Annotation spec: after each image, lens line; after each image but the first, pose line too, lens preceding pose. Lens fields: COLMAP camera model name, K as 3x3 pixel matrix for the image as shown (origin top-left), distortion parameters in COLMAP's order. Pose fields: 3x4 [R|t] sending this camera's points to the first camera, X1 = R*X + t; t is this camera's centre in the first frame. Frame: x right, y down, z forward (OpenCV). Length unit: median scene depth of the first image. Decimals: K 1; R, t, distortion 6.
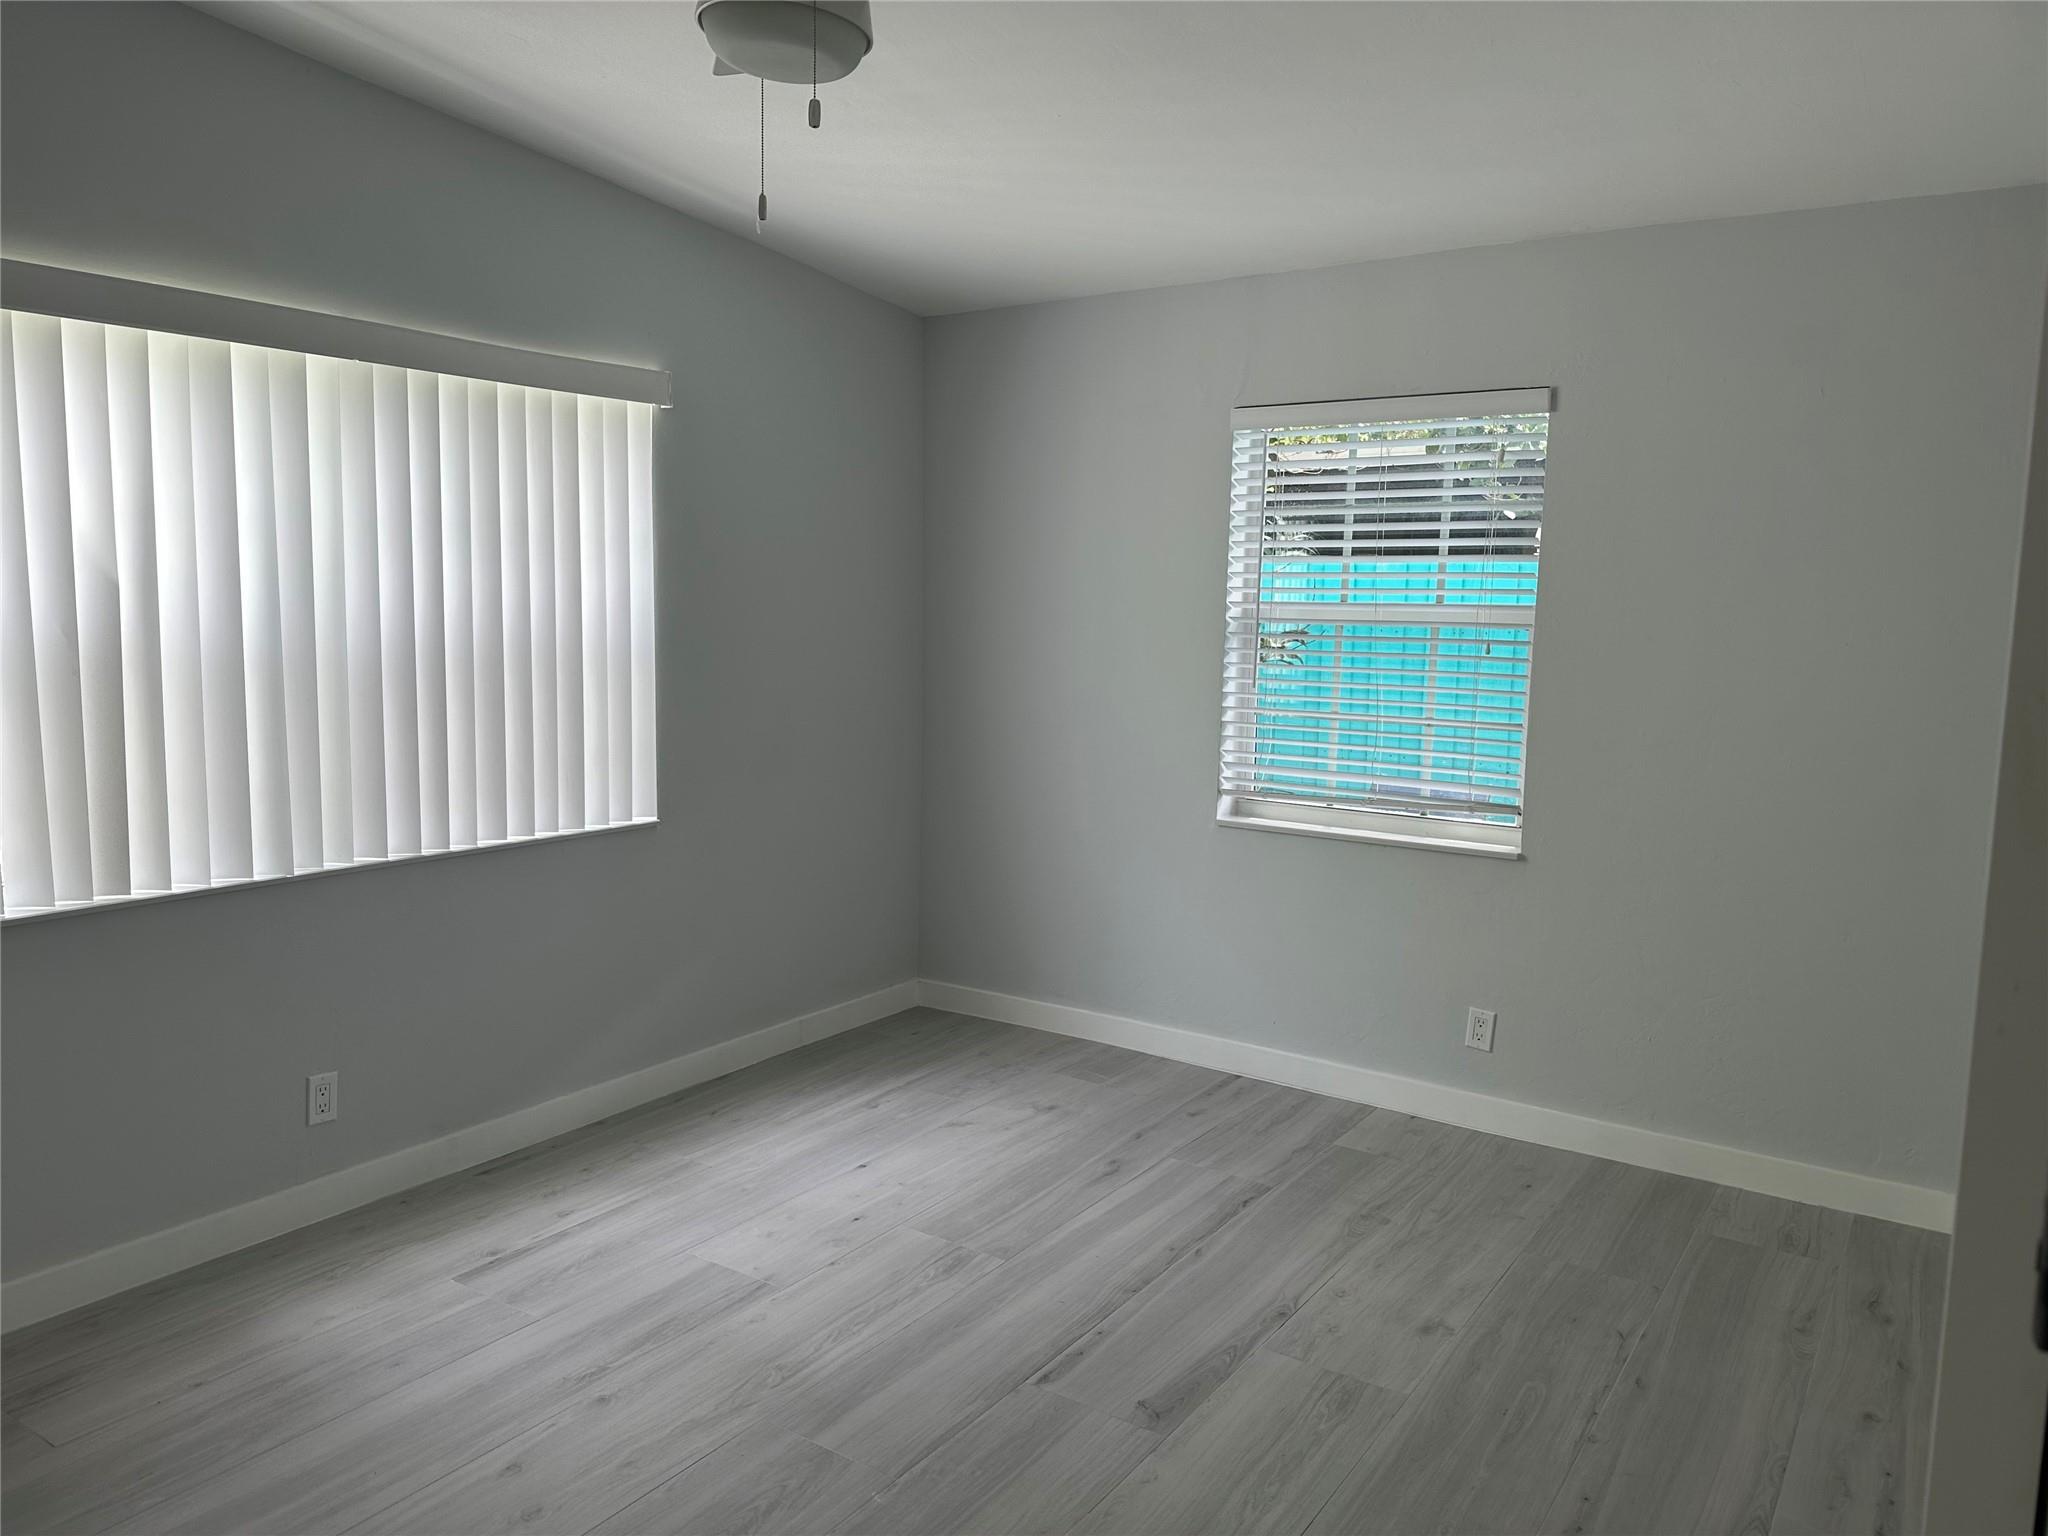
lens RADIAL K [[1433.0, 0, 1017.2], [0, 1433.0, 768.5], [0, 0, 1]] dist [0.062363, -0.080871]
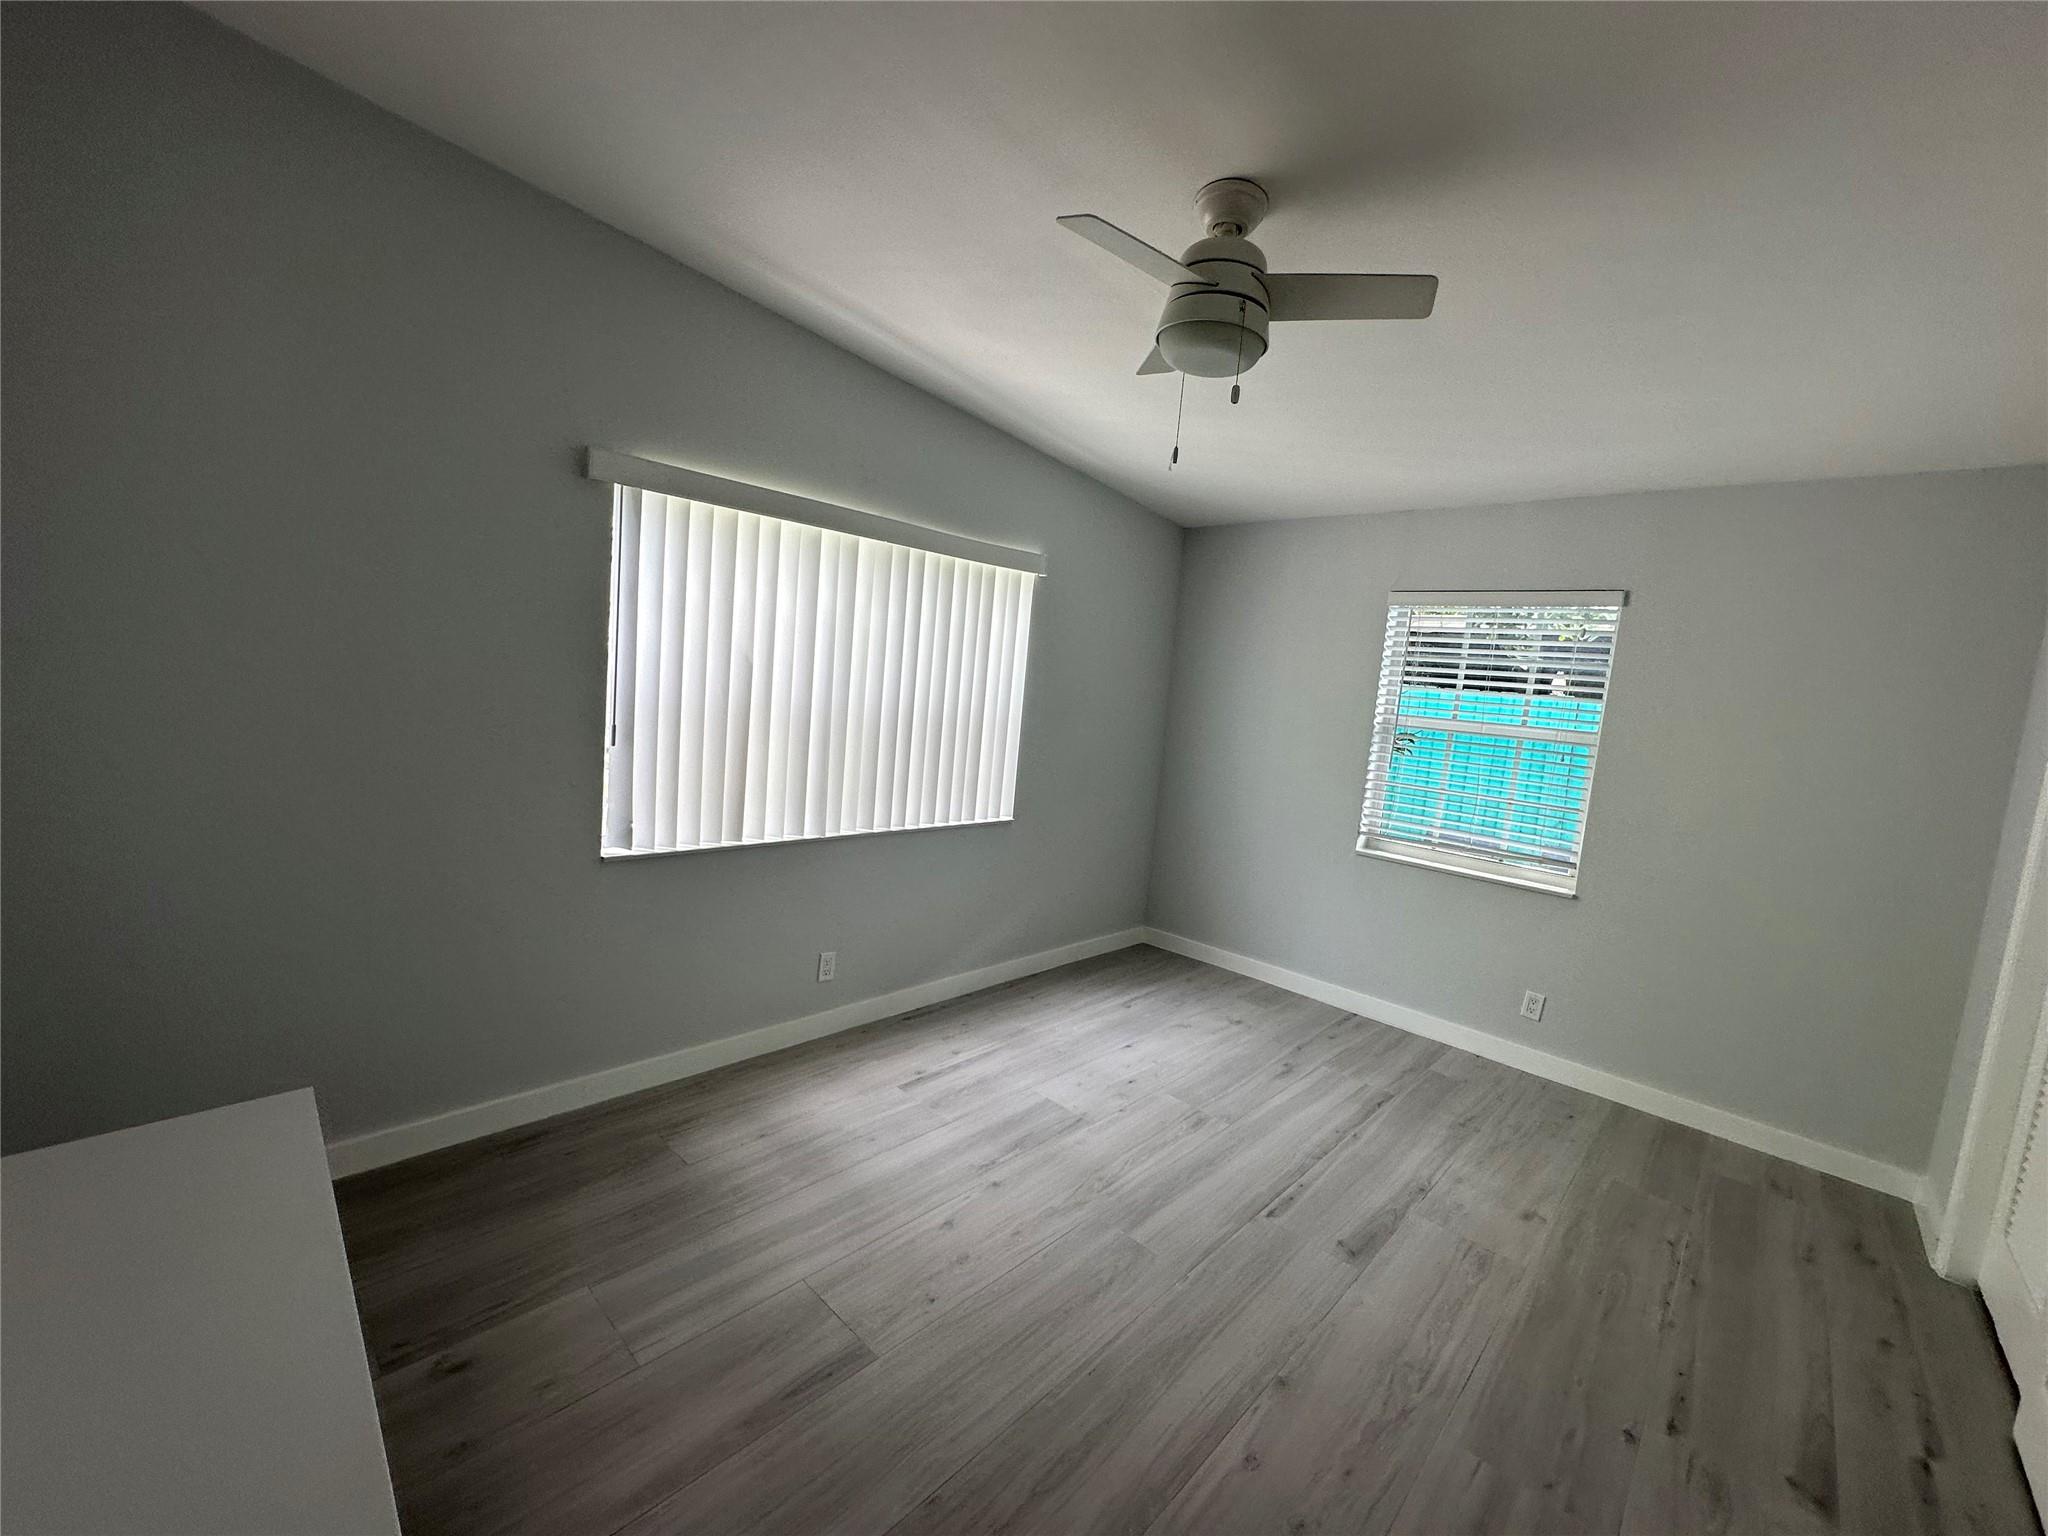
lens RADIAL K [[818.9, 0, 1020.7], [0, 818.9, 768.5], [0, 0, 1]] dist [-0.005339, 0.001127]
pose [[0.984101, 0.083377, -0.156823, -0.110646], [-0.086354, 0.996189, -0.012255, -0.013415], [0.155203, 0.025603, 0.987551, 0.064034]]
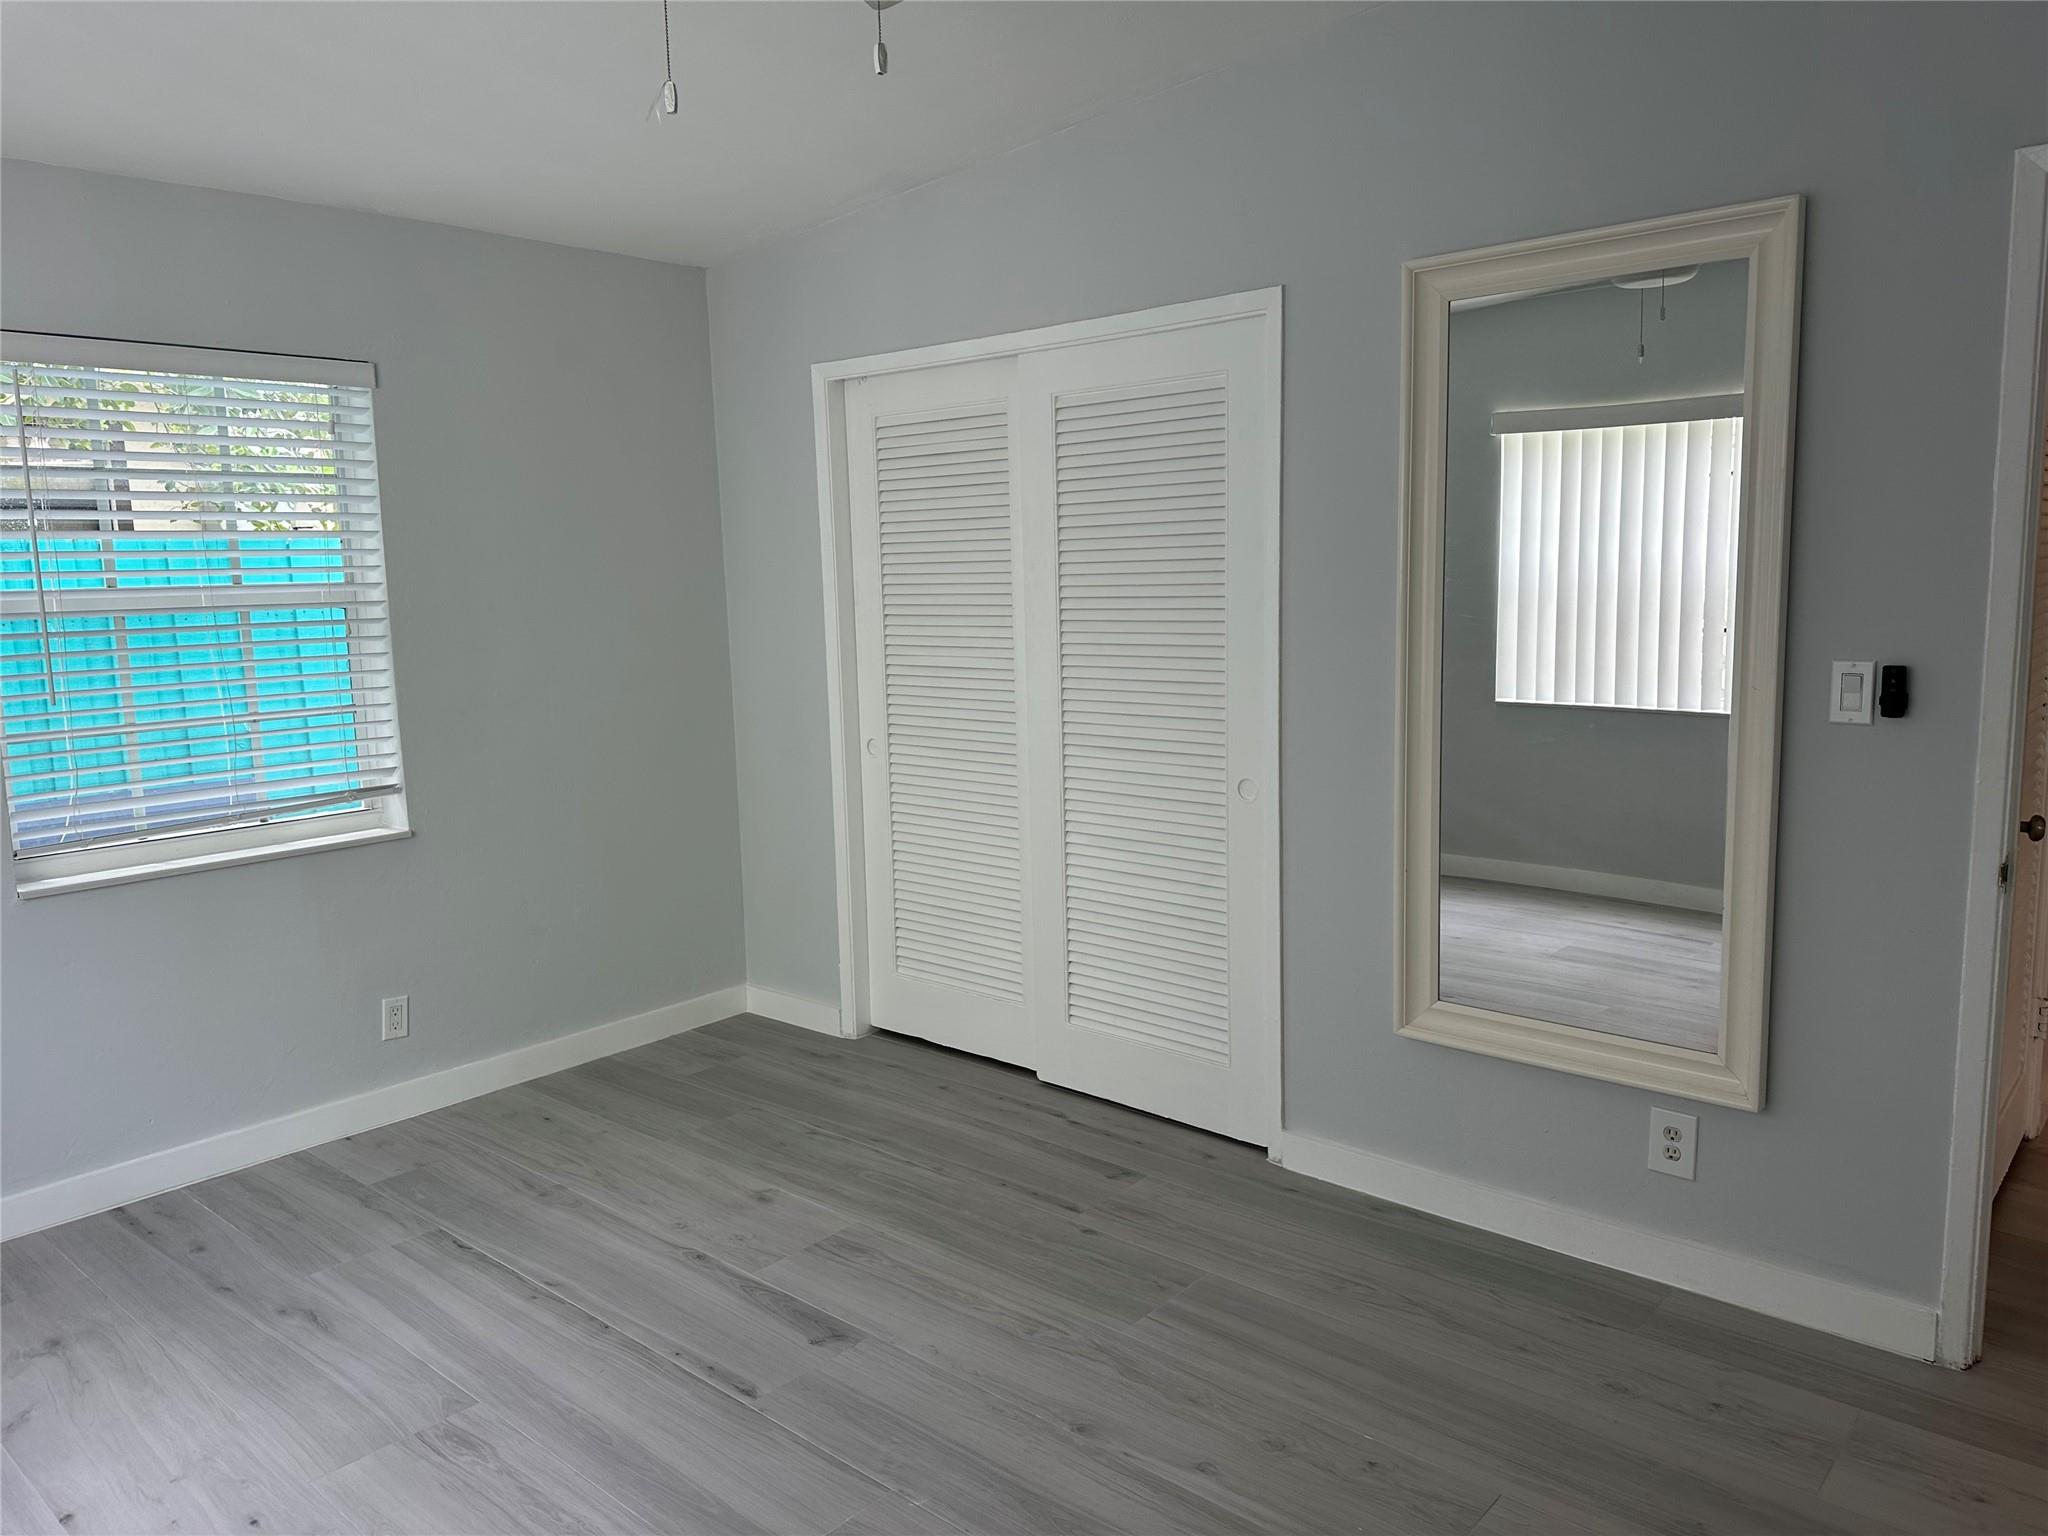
lens RADIAL K [[1433.0, 0, 1014.9], [0, 1433.0, 760.4], [0, 0, 1]] dist [0.062363, -0.080871]
pose [[0.140579, -0.158964, 0.977225, -0.619020], [0.151123, 0.978906, 0.137498, -0.068497], [-0.978468, 0.128352, 0.161637, 0.464980]]
